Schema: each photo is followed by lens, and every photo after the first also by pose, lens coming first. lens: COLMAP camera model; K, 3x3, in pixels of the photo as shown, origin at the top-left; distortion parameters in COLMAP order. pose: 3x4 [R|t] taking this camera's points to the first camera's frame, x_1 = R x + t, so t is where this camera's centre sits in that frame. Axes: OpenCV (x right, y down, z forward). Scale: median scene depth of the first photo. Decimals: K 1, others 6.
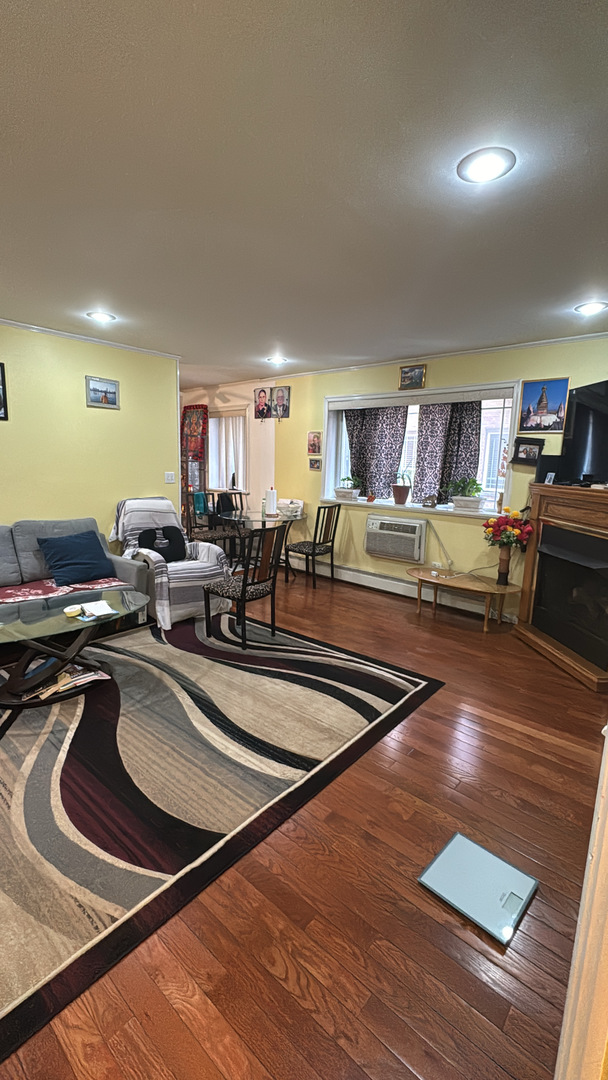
lens RADIAL K [[456.2, 0, 302.1], [0, 456.2, 540.7], [0, 0, 1]] dist [0.019367, 0.000232]
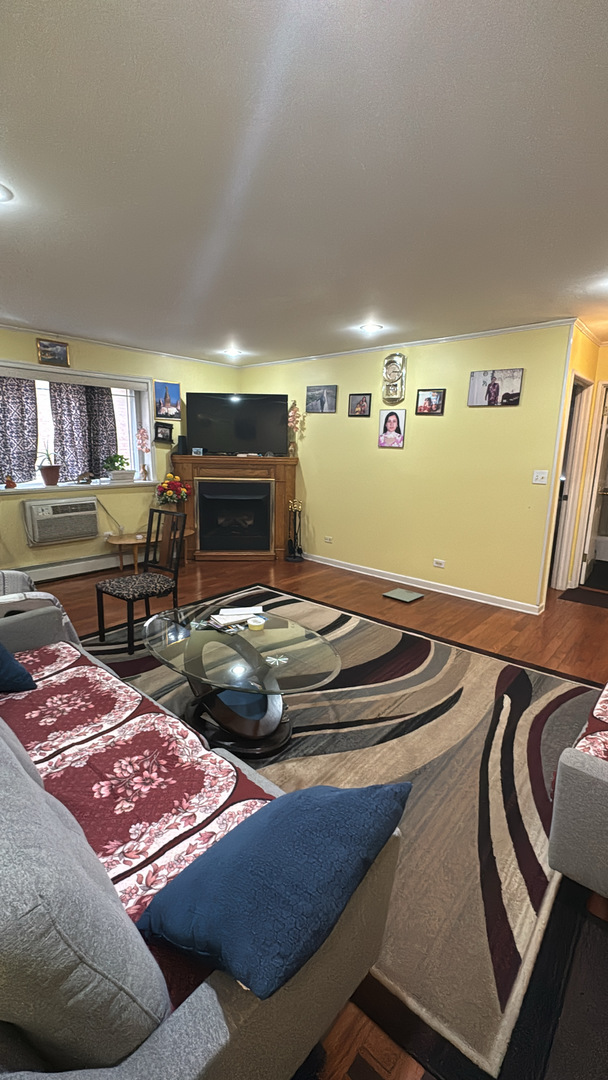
lens RADIAL K [[456.2, 0, 300.7], [0, 456.2, 535.3], [0, 0, 1]] dist [0.019367, 0.000232]
pose [[0.019898, -0.221662, 0.974920, -0.906271], [0.160218, 0.963219, 0.215732, -0.127223], [-0.986881, 0.151907, 0.054680, 0.559509]]
